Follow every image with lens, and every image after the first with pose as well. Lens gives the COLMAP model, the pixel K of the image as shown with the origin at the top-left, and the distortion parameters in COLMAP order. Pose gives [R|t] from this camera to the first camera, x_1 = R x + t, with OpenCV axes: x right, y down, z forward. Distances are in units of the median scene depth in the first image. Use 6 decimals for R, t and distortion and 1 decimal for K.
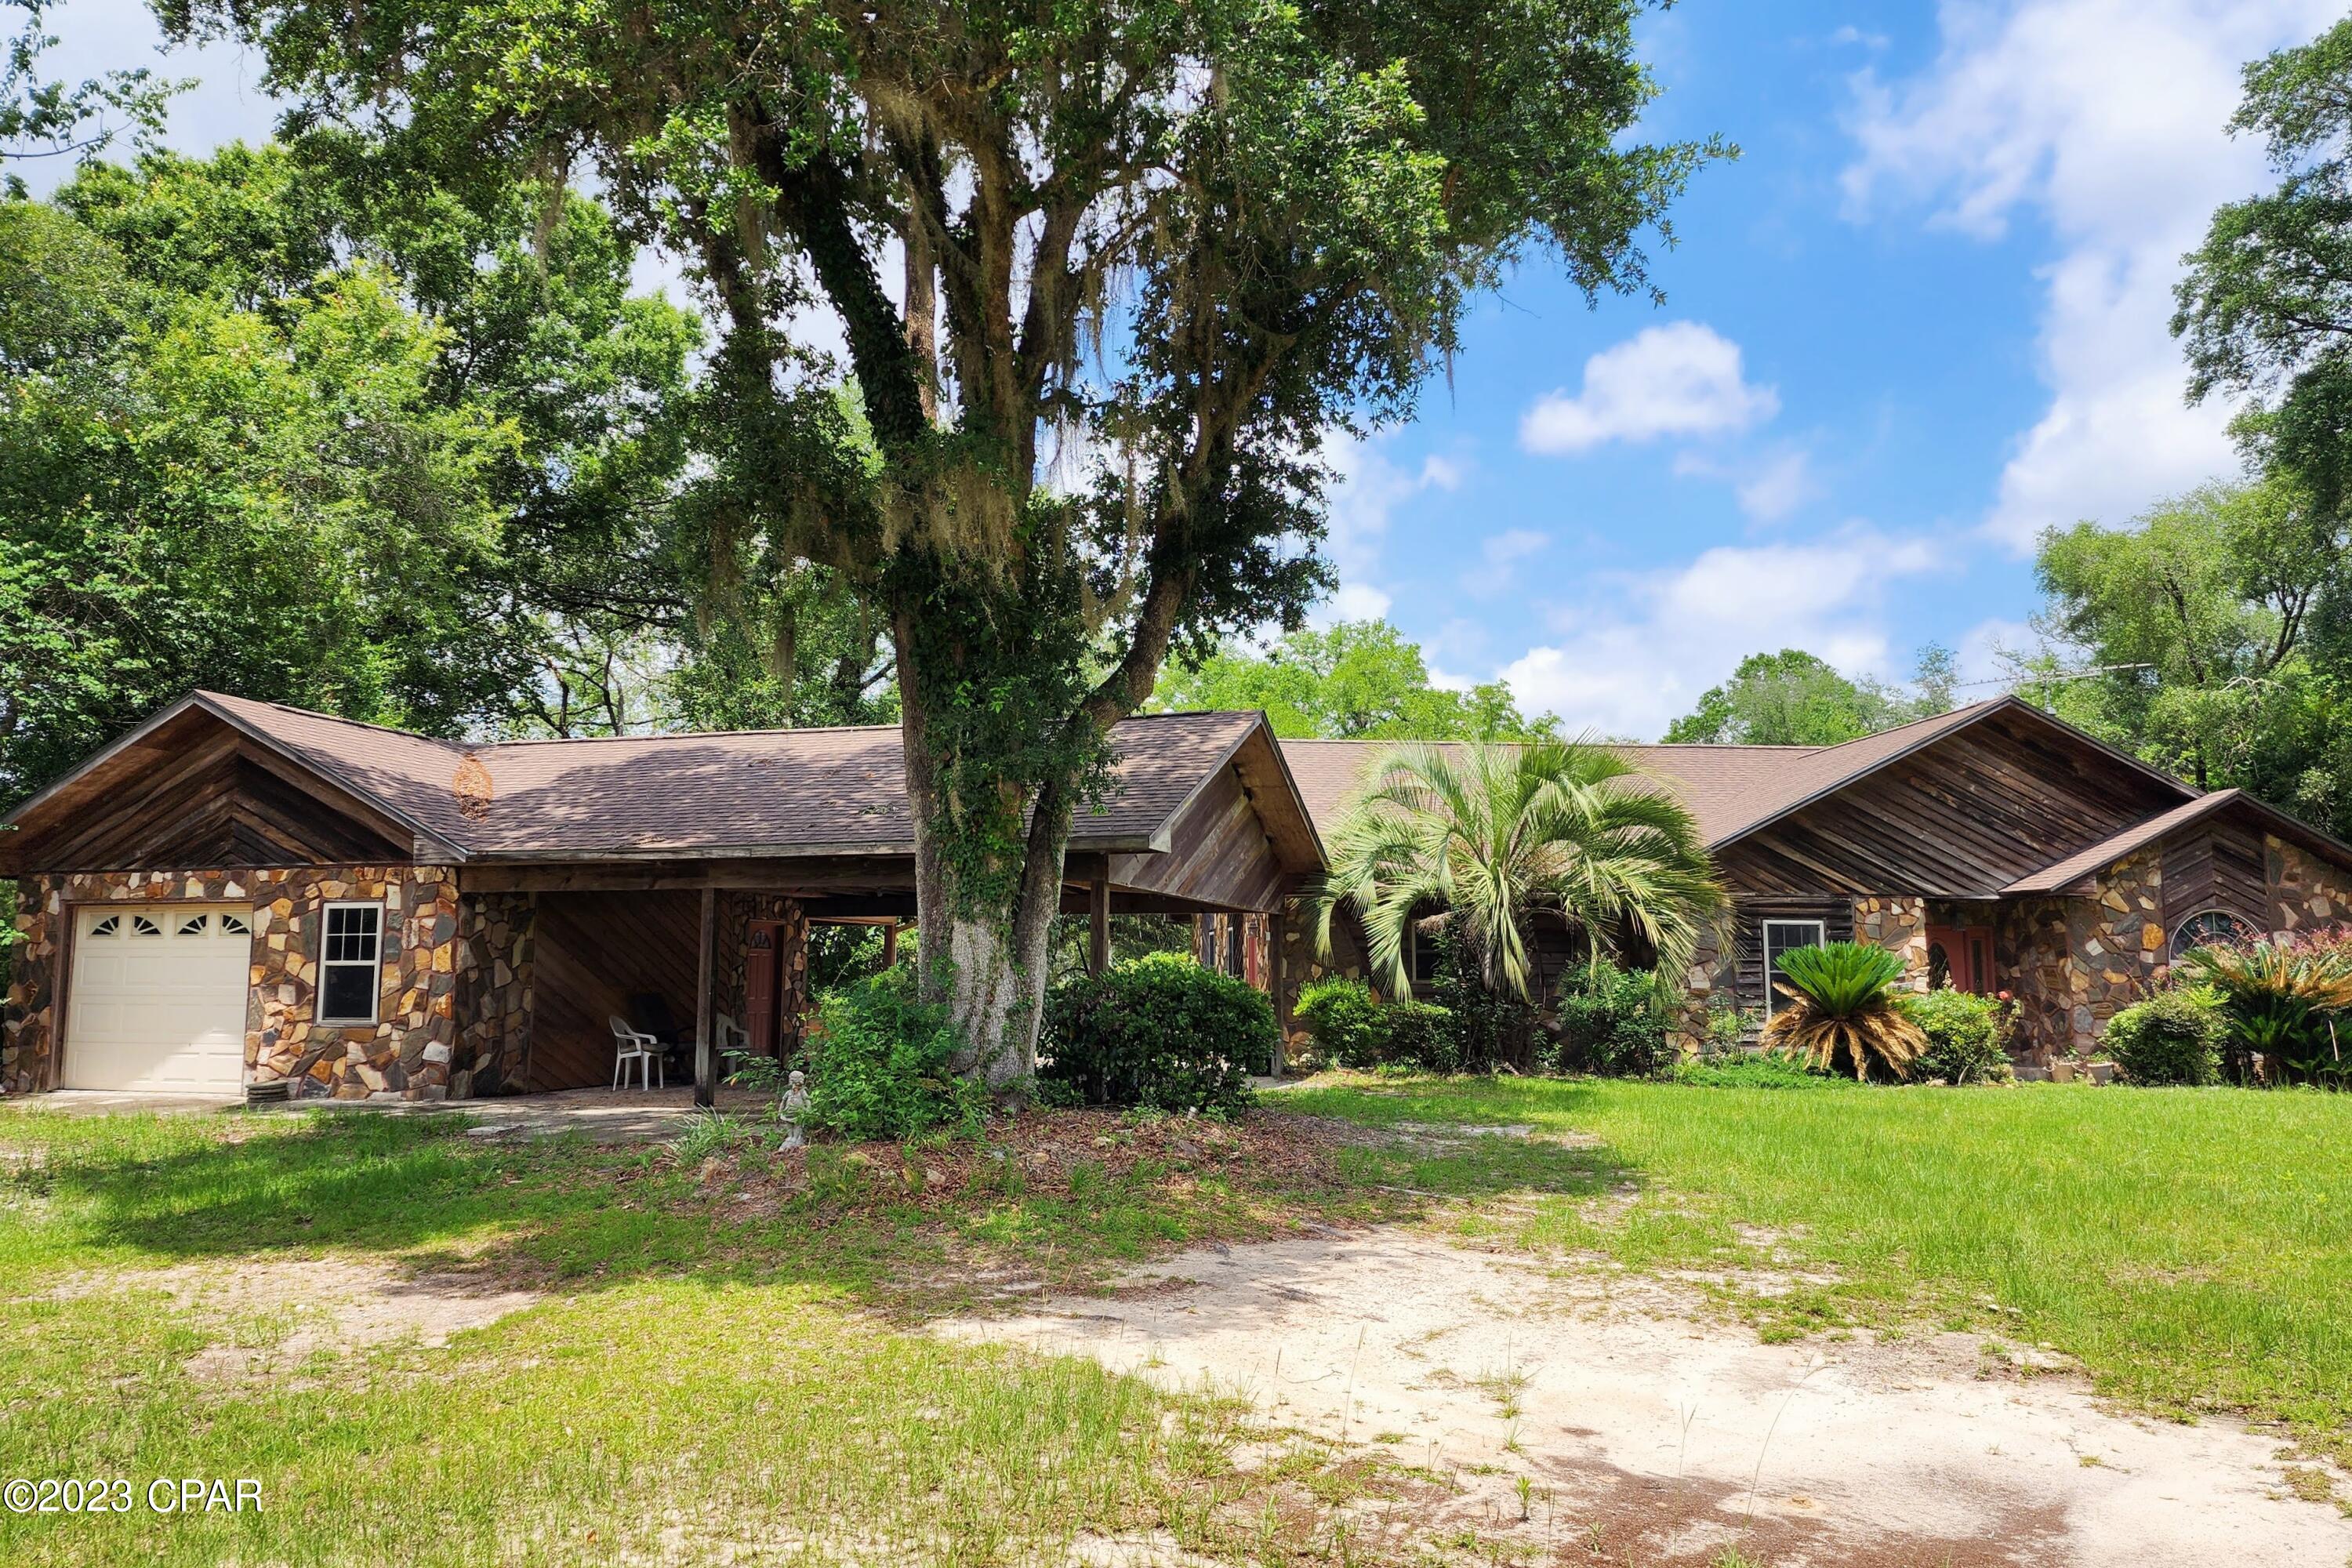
lens RADIAL K [[1626.1, 0, 1125.3], [0, 1626.1, 782.6], [0, 0, 1]] dist [0.088993, -0.073471]
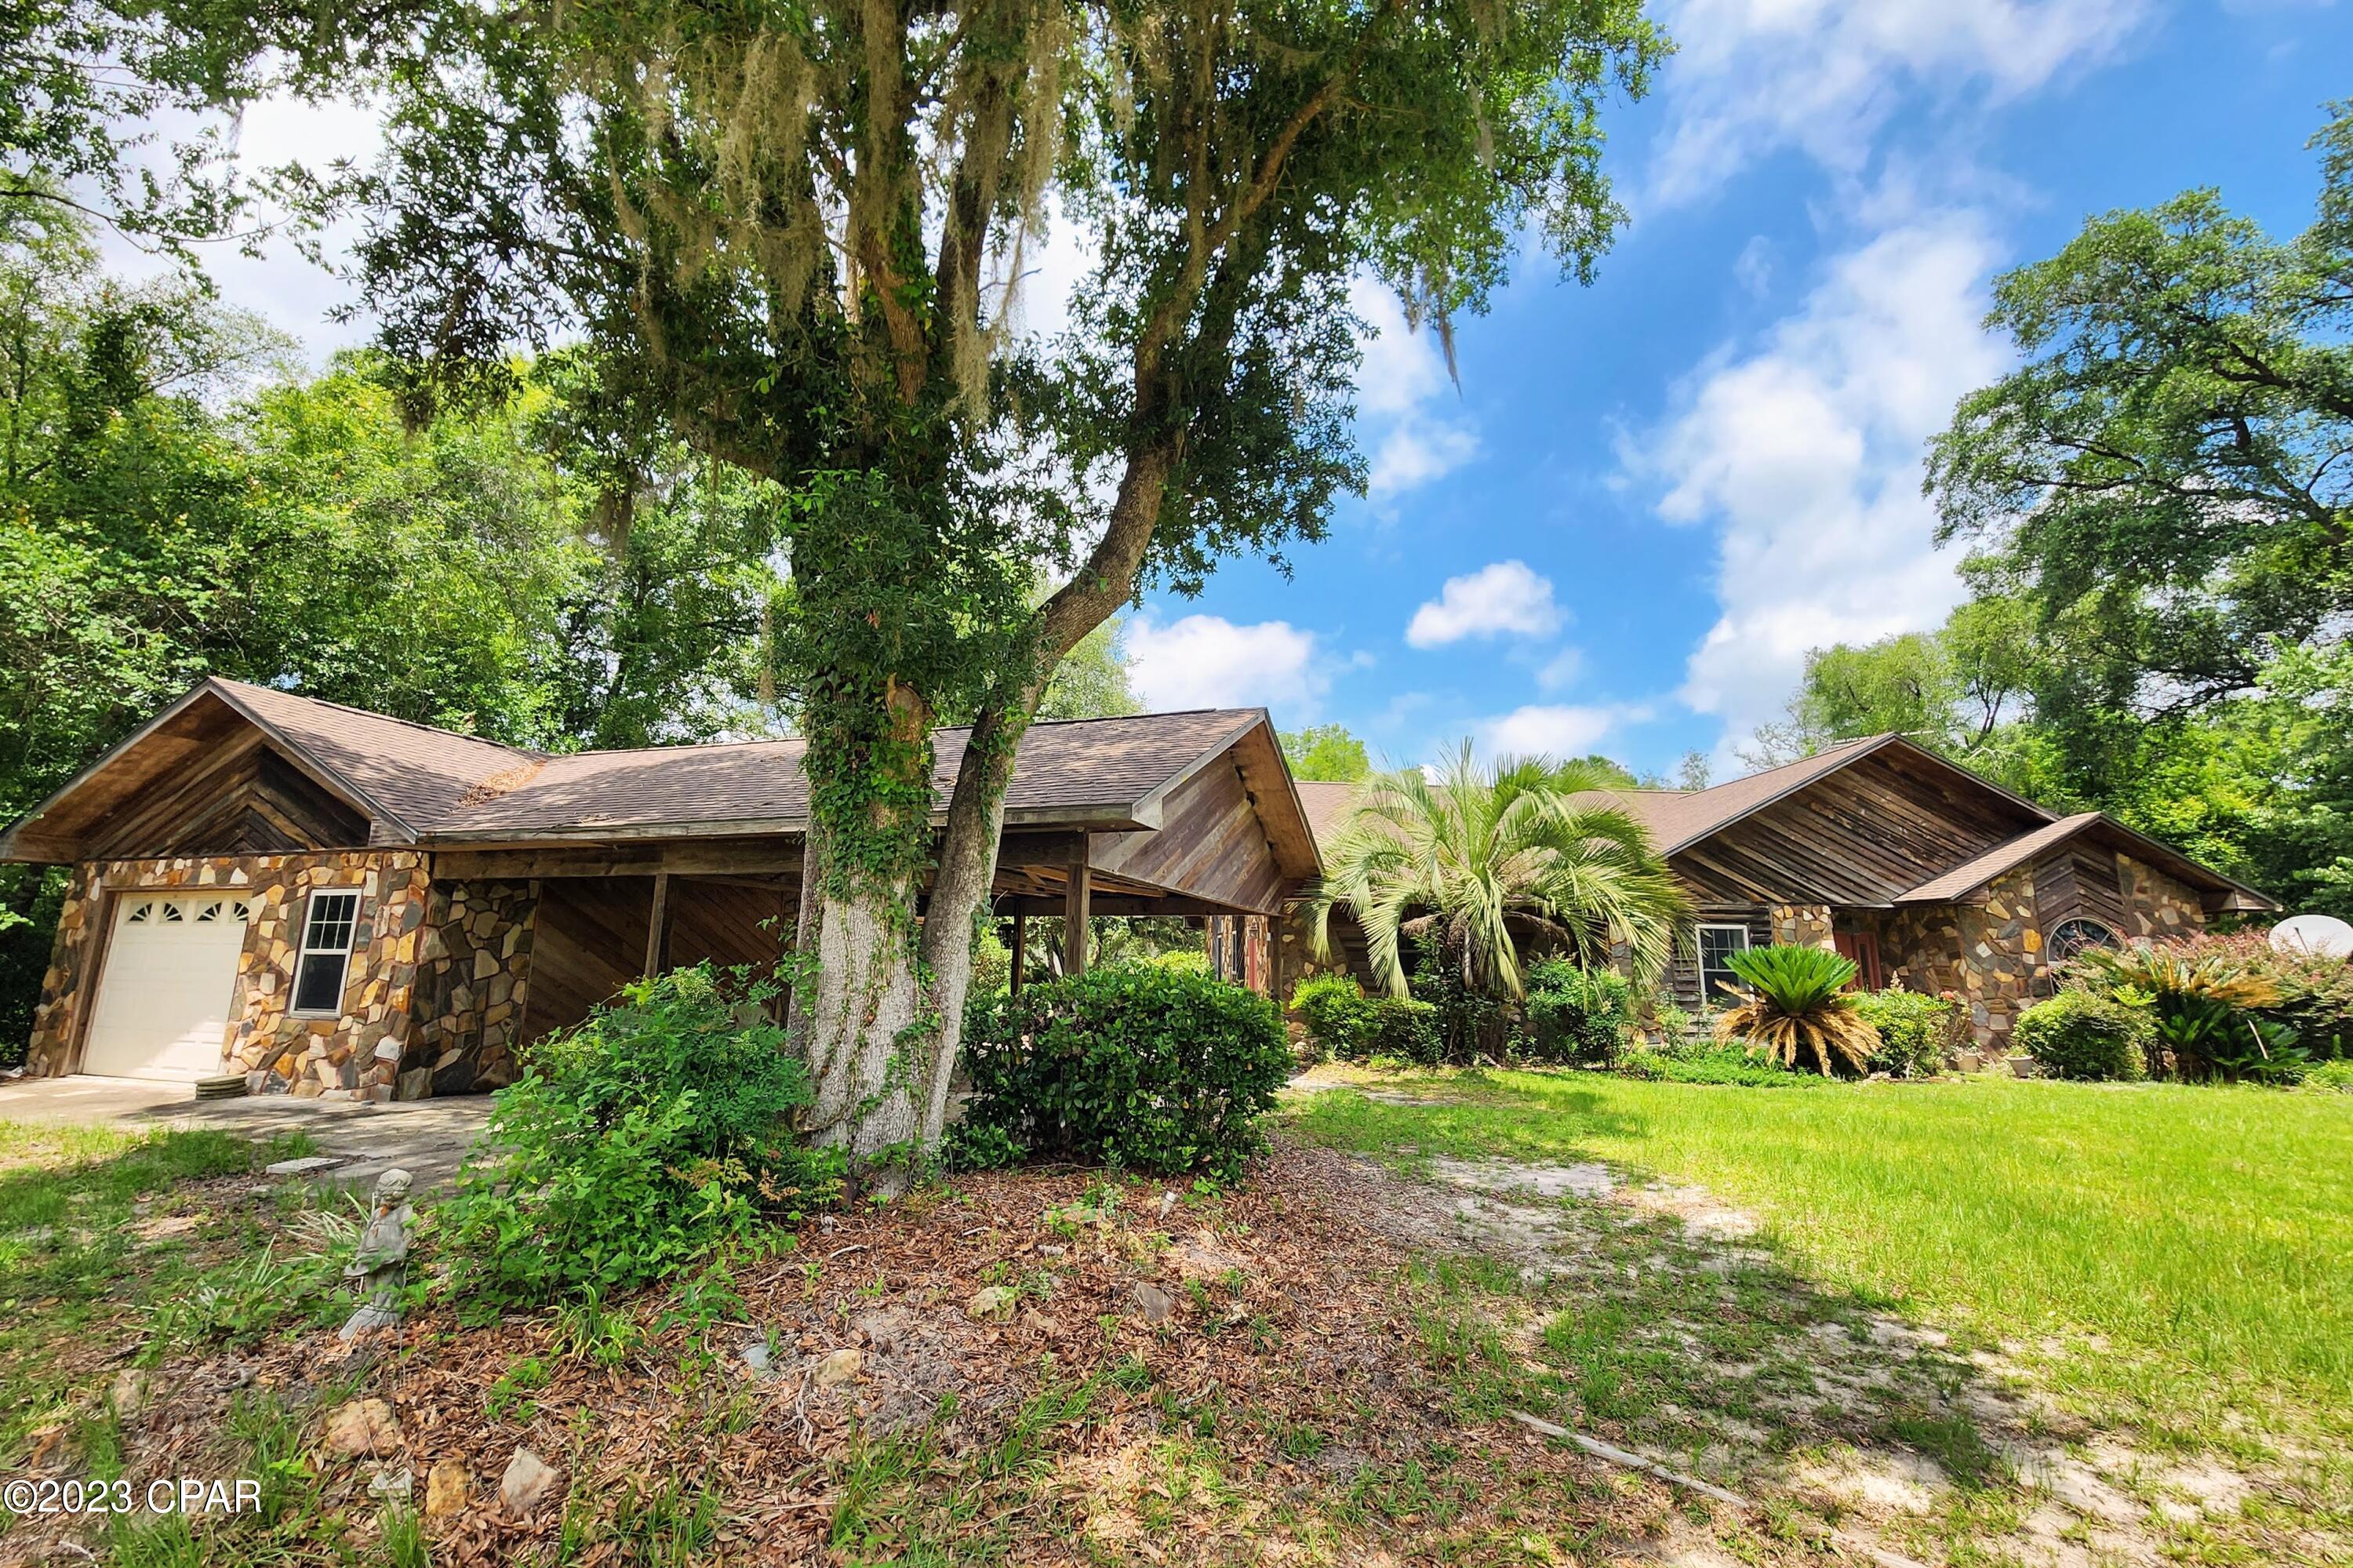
lens RADIAL K [[986.7, 0, 1165.5], [0, 986.7, 754.9], [0, 0, 1]] dist [0.000956, 0.000635]
pose [[0.999954, 0.007172, -0.006375, 0.023628], [-0.007728, 0.995742, -0.091863, 0.036355], [0.005689, 0.091908, 0.995751, 0.346422]]
